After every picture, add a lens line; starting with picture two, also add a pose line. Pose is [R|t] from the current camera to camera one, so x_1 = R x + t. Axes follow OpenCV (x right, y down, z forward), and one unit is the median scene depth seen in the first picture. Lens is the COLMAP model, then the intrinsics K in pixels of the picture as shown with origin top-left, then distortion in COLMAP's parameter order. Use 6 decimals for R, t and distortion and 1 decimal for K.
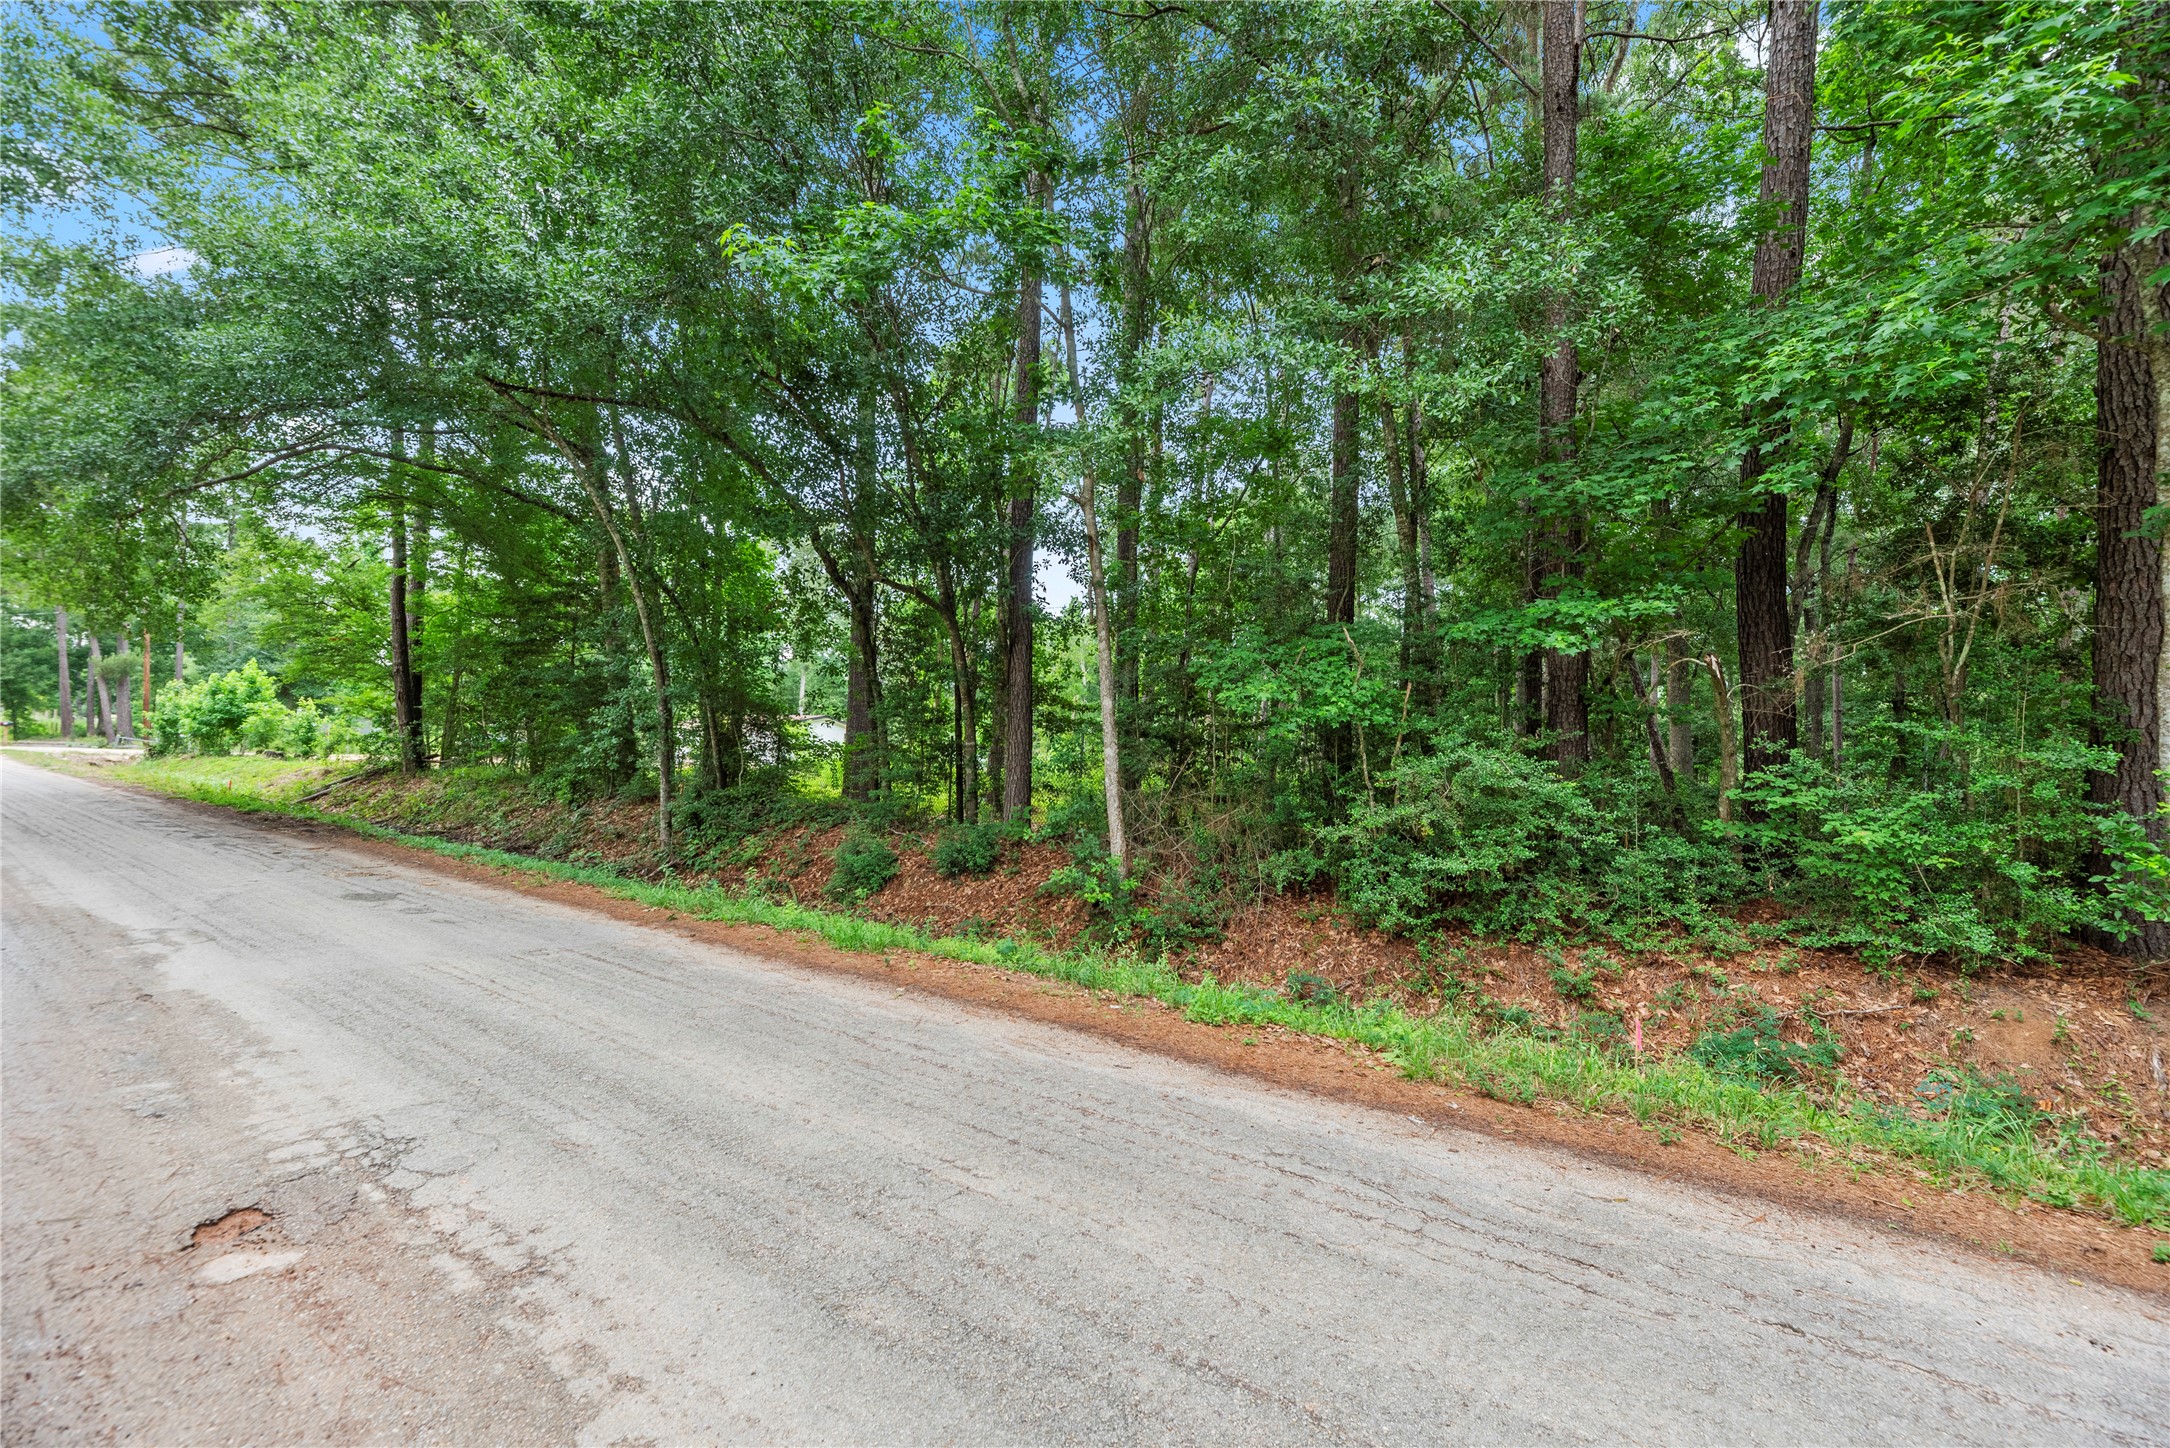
lens RADIAL K [[883.2, 0, 1084.9], [0, 883.2, 729.5], [0, 0, 1]] dist [-0.002469, 0.000028]
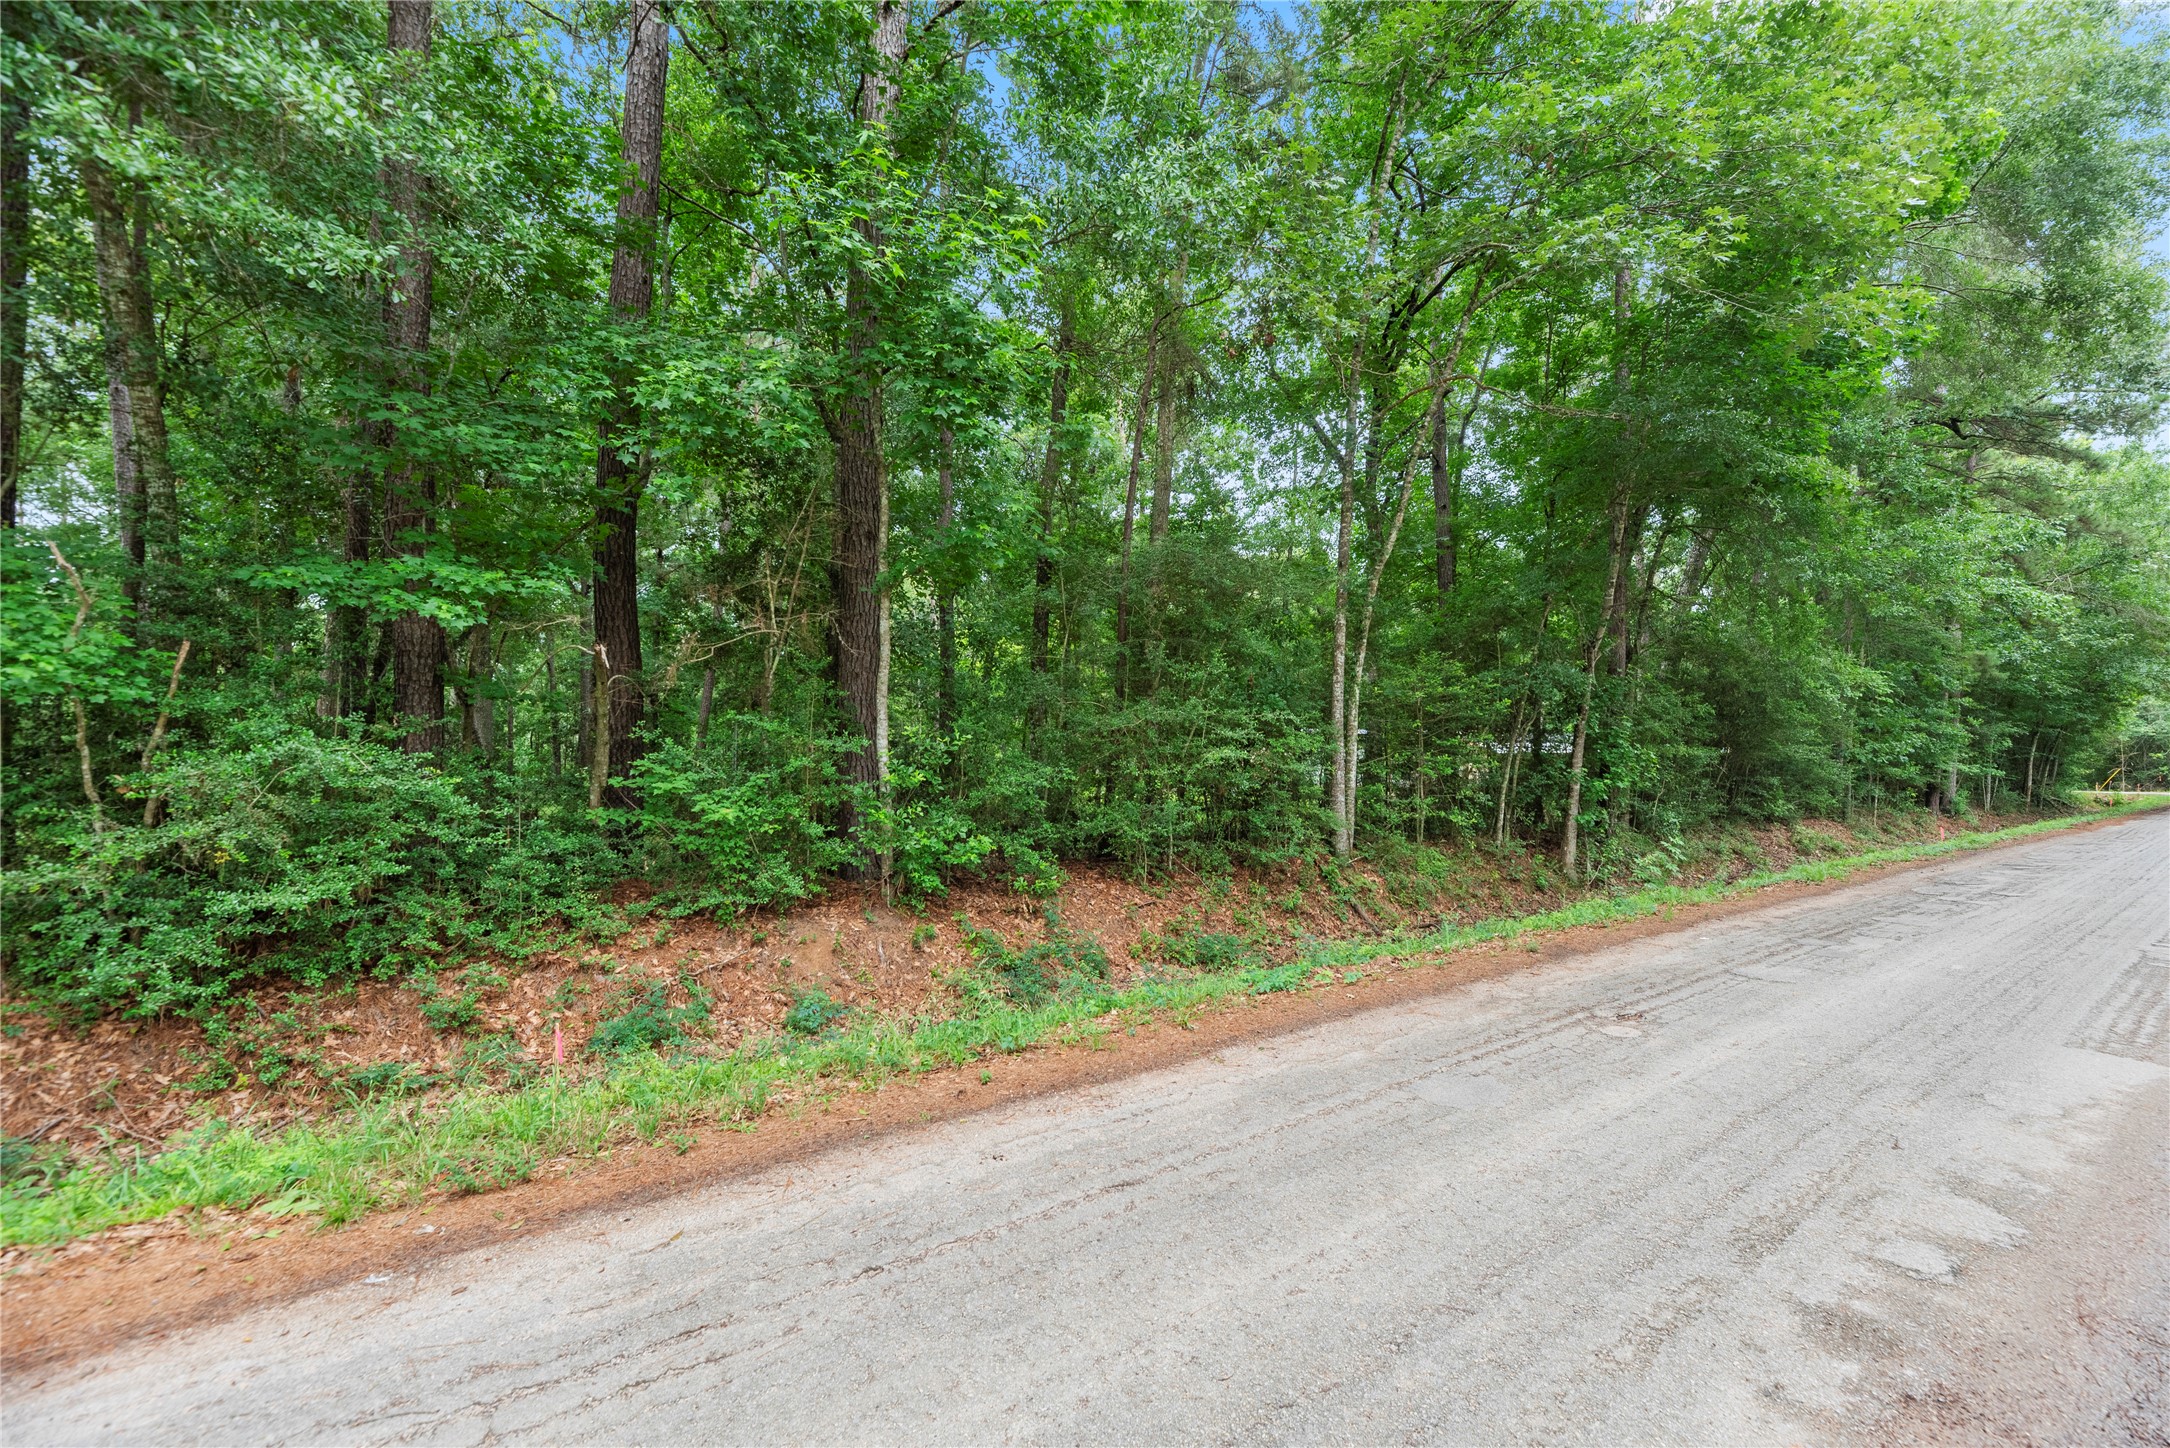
lens RADIAL K [[883.2, 0, 1084.8], [0, 883.2, 733.6], [0, 0, 1]] dist [-0.002469, 0.000028]
pose [[0.325851, 0.000804, 0.945421, -0.056787], [-0.020303, 0.999775, 0.006147, -0.000419], [-0.945203, -0.021198, 0.325794, 0.150111]]
